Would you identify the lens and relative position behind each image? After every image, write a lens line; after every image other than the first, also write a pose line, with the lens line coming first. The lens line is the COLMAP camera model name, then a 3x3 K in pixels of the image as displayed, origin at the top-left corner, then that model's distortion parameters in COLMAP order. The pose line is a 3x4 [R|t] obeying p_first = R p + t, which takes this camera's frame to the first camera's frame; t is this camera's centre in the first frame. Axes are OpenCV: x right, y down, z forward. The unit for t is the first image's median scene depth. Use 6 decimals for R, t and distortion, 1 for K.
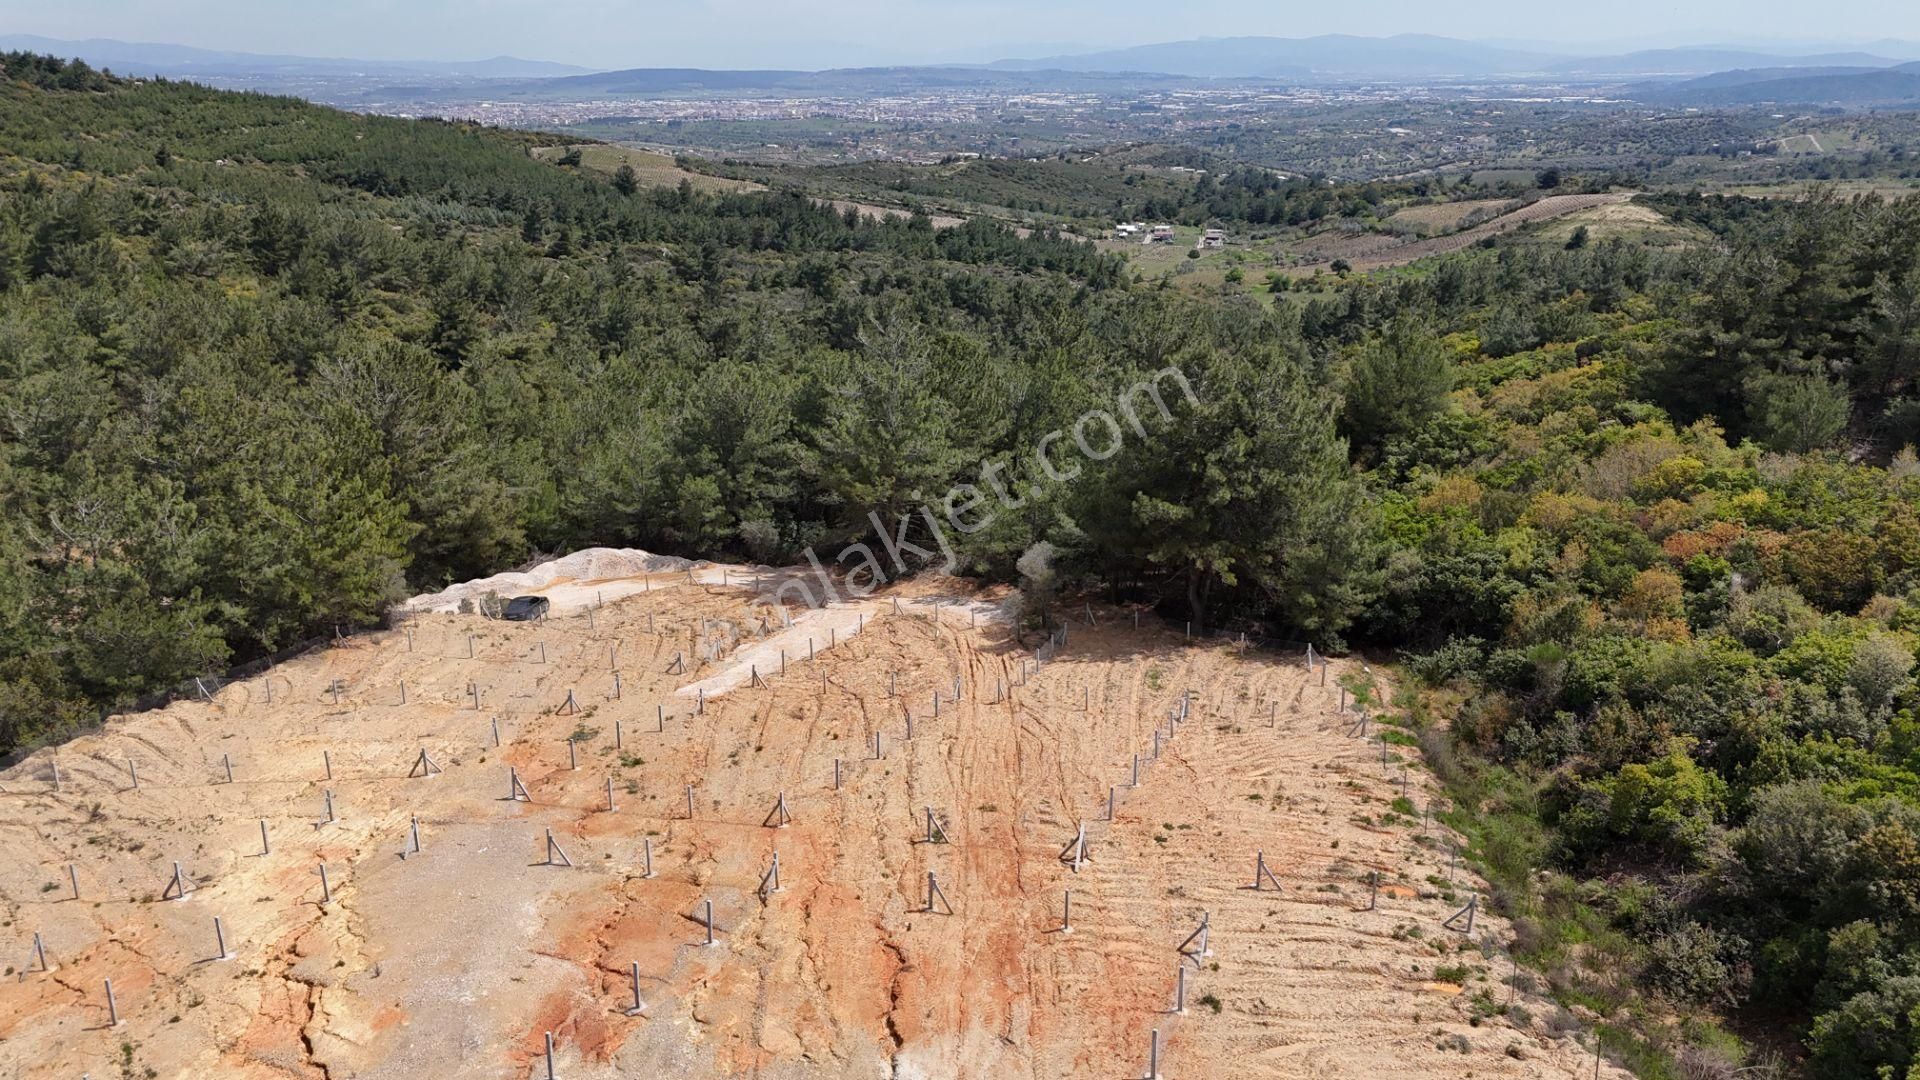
lens RADIAL K [[1404.2, 0, 960.0], [0, 1404.2, 540.0], [0, 0, 1]] dist [0.076166, -0.077727]
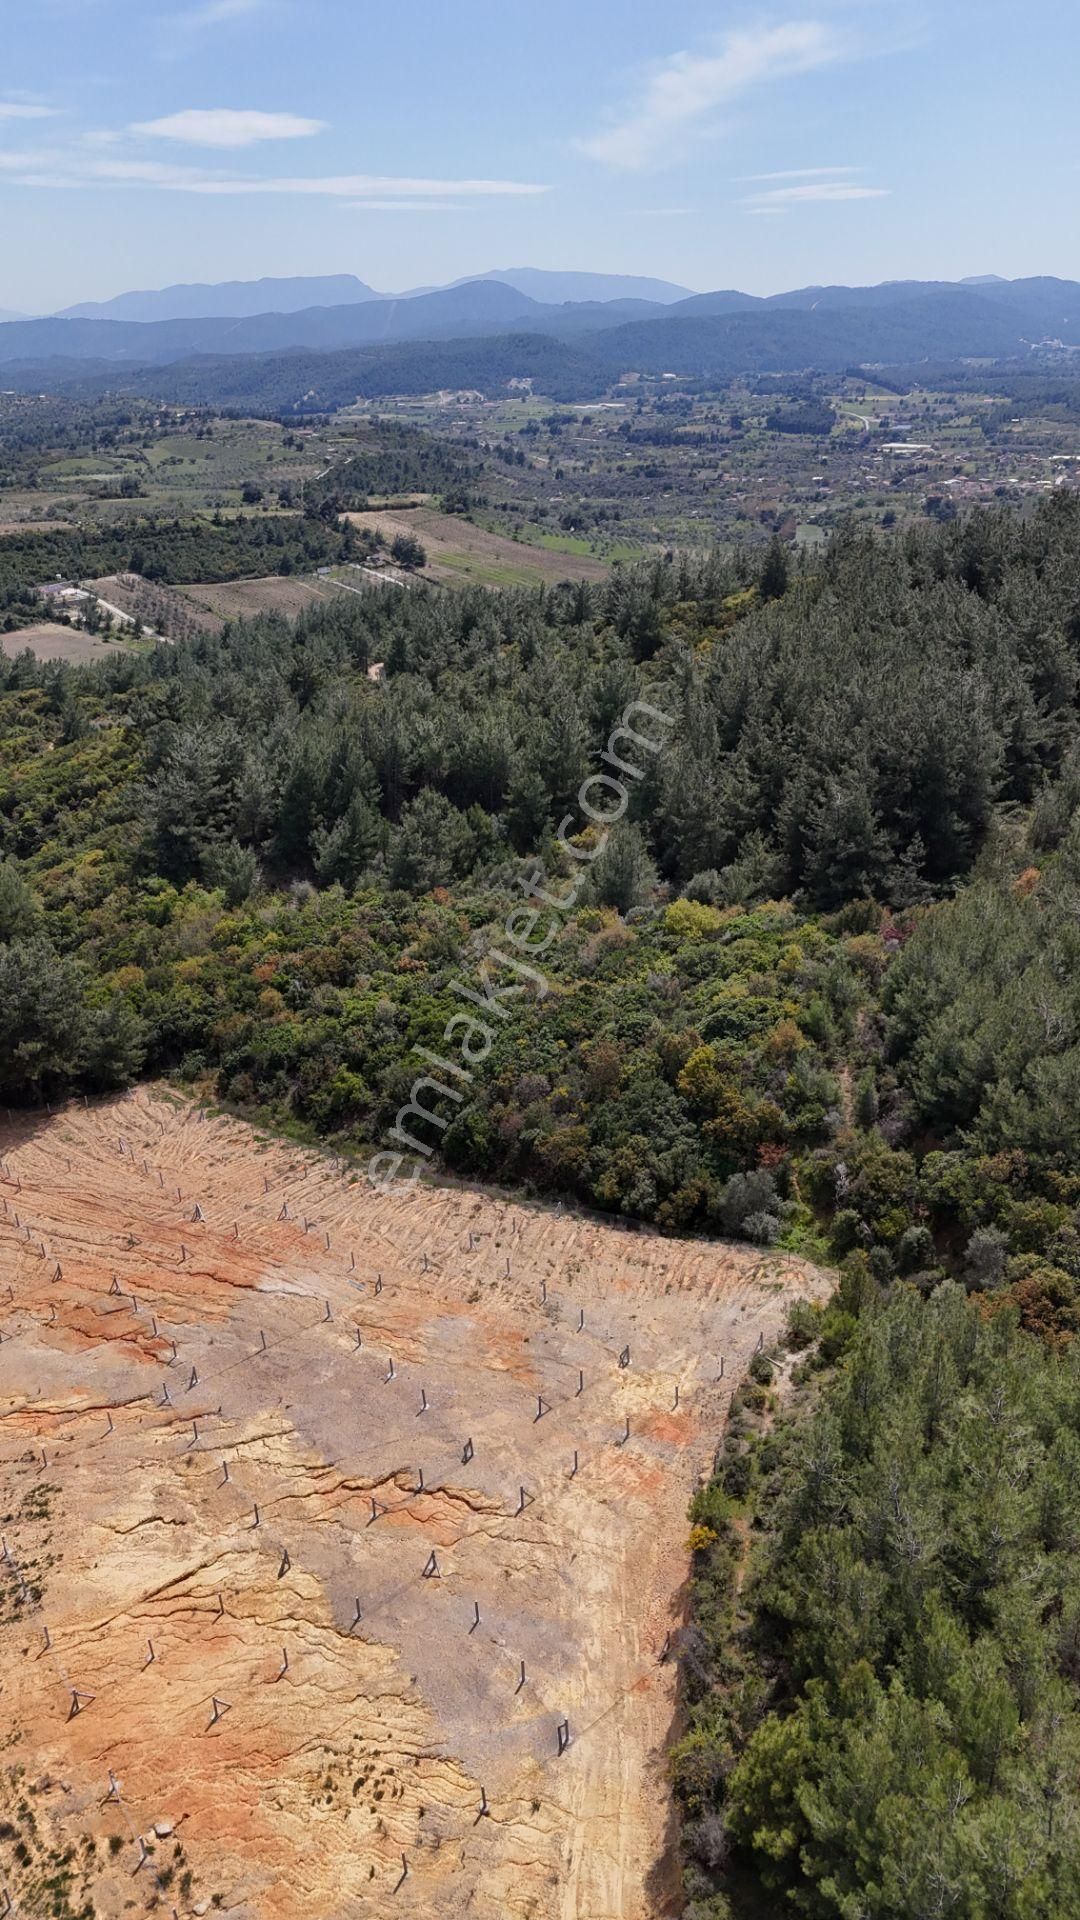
lens RADIAL K [[1391.0, 0, 540.0], [0, 1391.0, 960.0], [0, 0, 1]] dist [0.079313, -0.075675]
pose [[0.581610, -0.334381, 0.741565, -0.081432], [0.265456, 0.939722, 0.215536, -0.036612], [-0.768936, 0.071495, 0.635315, -0.065572]]
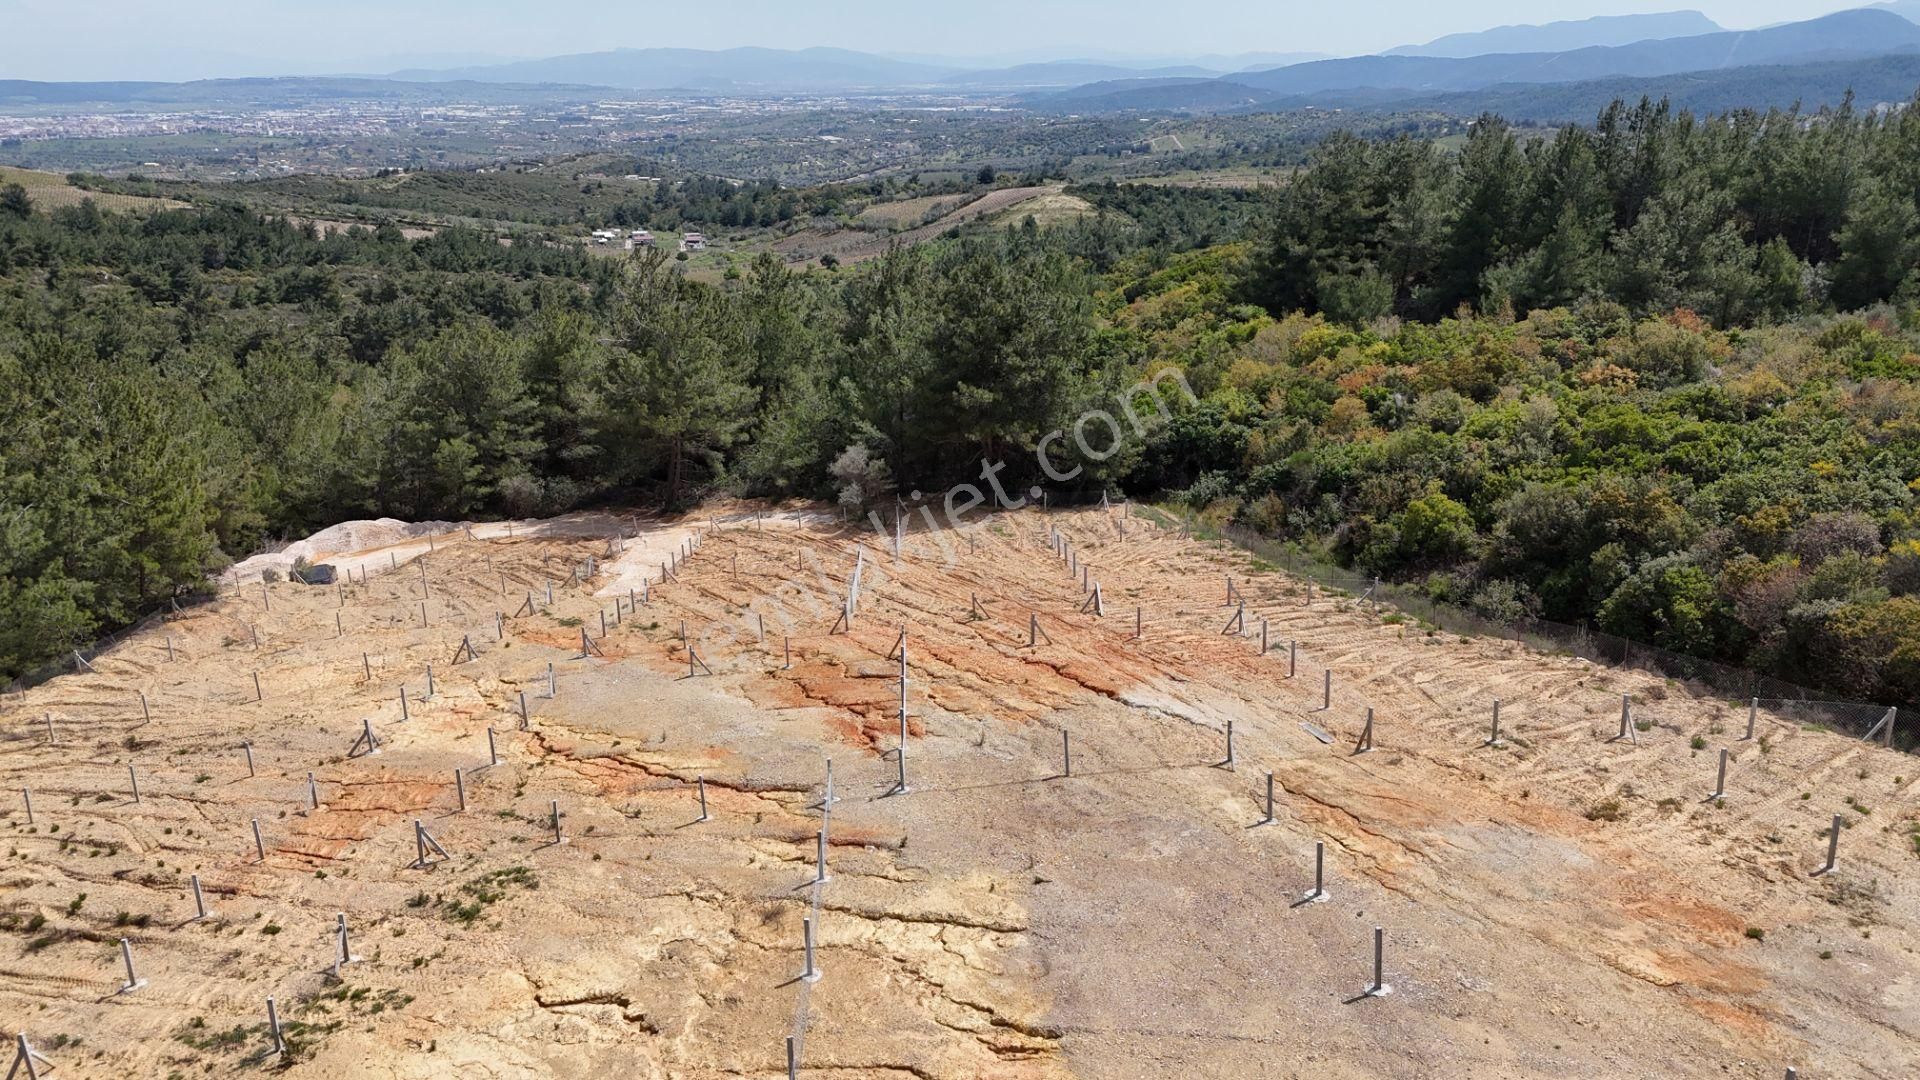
lens RADIAL K [[1404.2, 0, 960.0], [0, 1404.2, 540.0], [0, 0, 1]] dist [0.076166, -0.077727]
pose [[0.928325, -0.122201, 0.351111, -0.033446], [0.124619, 0.992079, 0.015796, 0.008837], [-0.350260, 0.029091, 0.936201, -0.011746]]
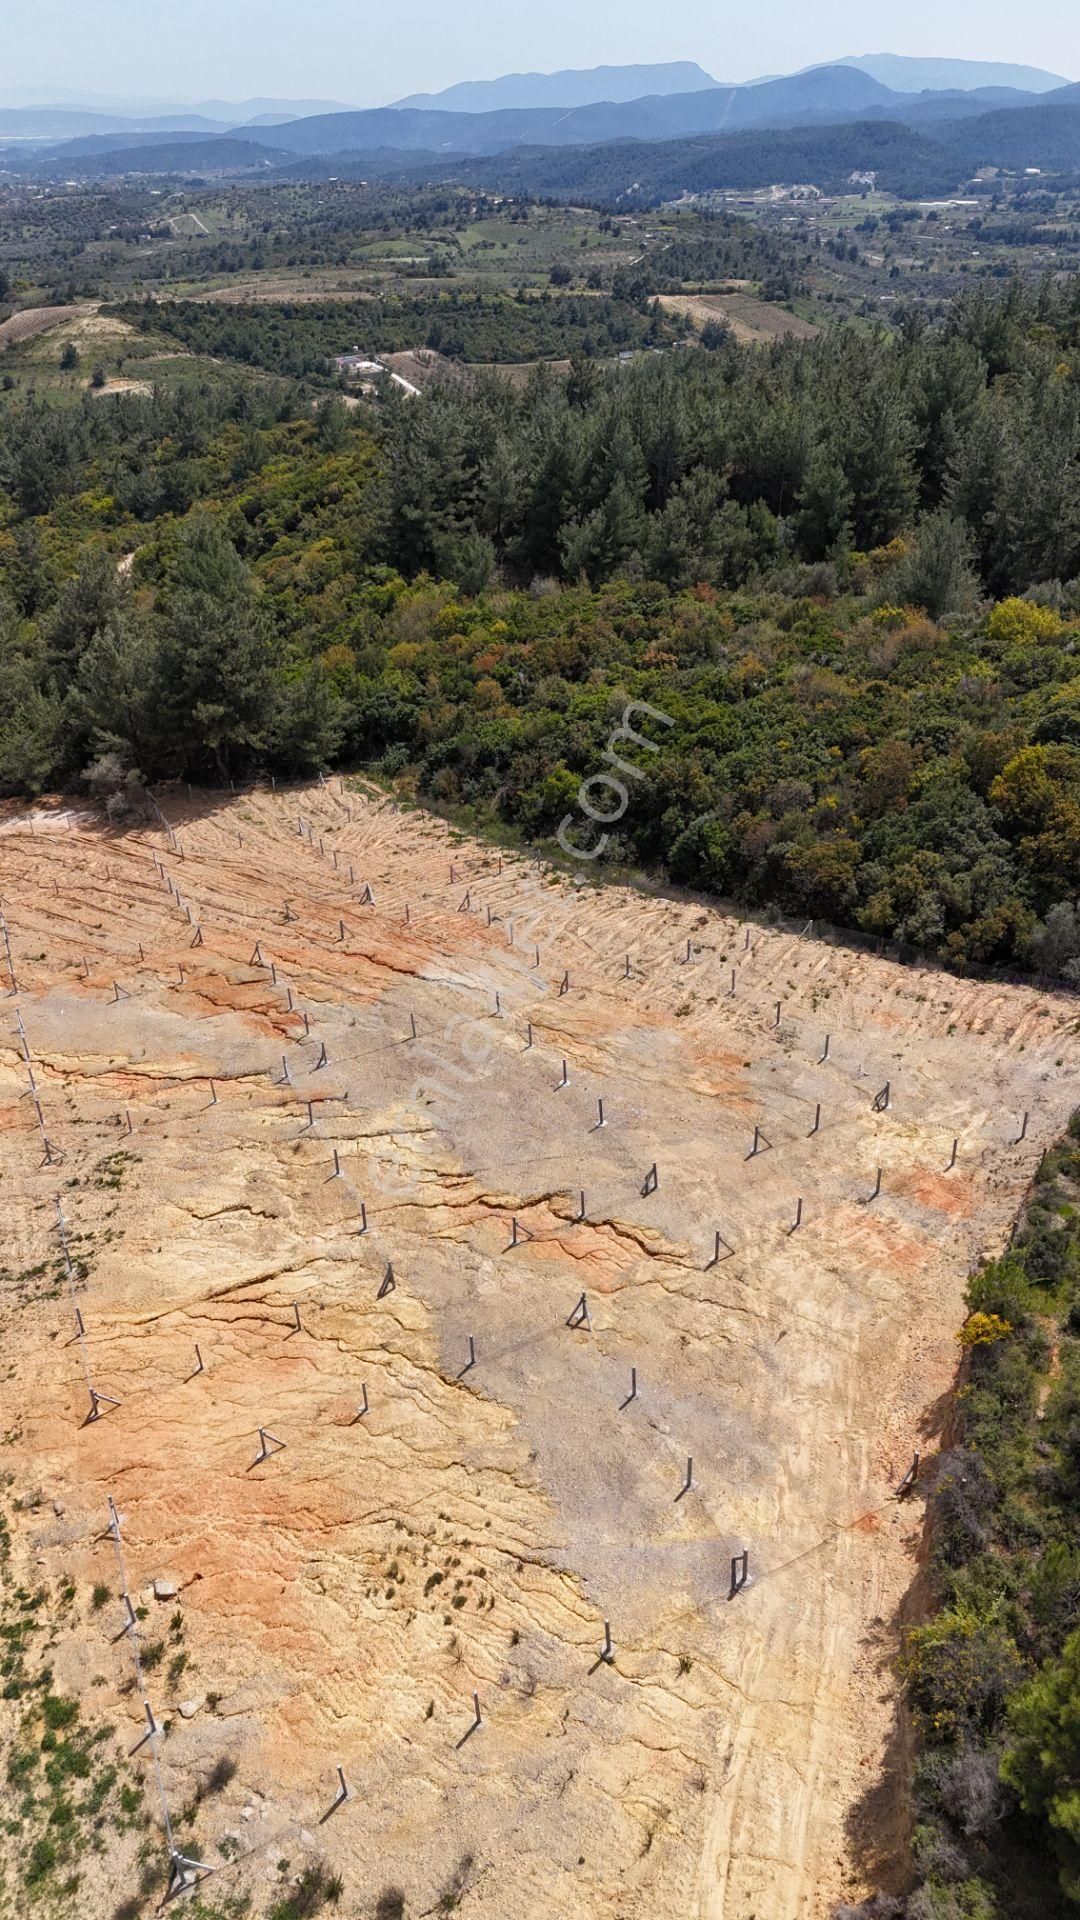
lens RADIAL K [[1393.2, 0, 540.0], [0, 1393.2, 960.0], [0, 0, 1]] dist [0.106389, -0.143526]
pose [[0.738076, -0.342140, 0.581536, -0.061961], [0.215583, 0.936300, 0.277246, -0.012439], [-0.639350, -0.079260, 0.764820, -0.043747]]
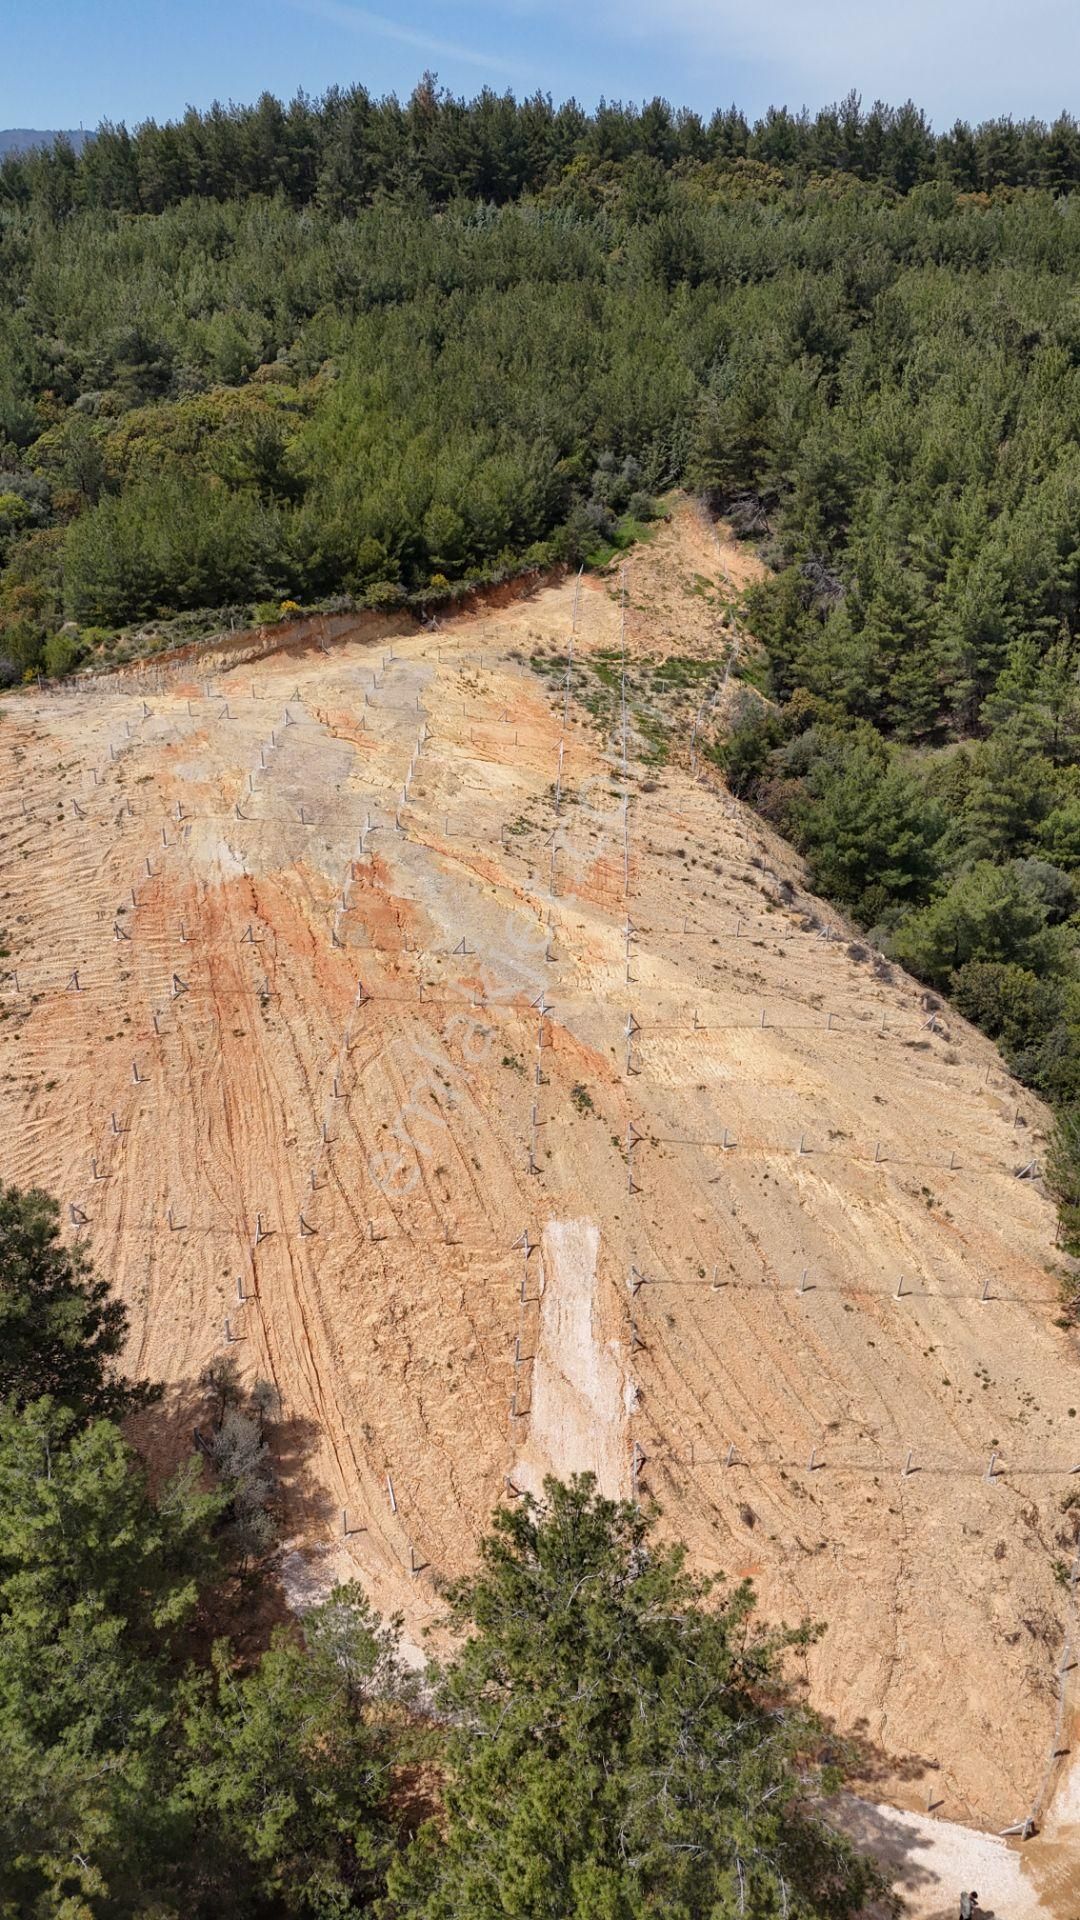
lens RADIAL K [[1393.2, 0, 540.0], [0, 1393.2, 960.0], [0, 0, 1]] dist [0.106389, -0.143526]
pose [[-0.955052, 0.124742, -0.268916, 0.008295], [-0.097933, 0.723451, 0.683394, -0.073667], [0.279796, 0.679013, -0.678717, 0.160791]]
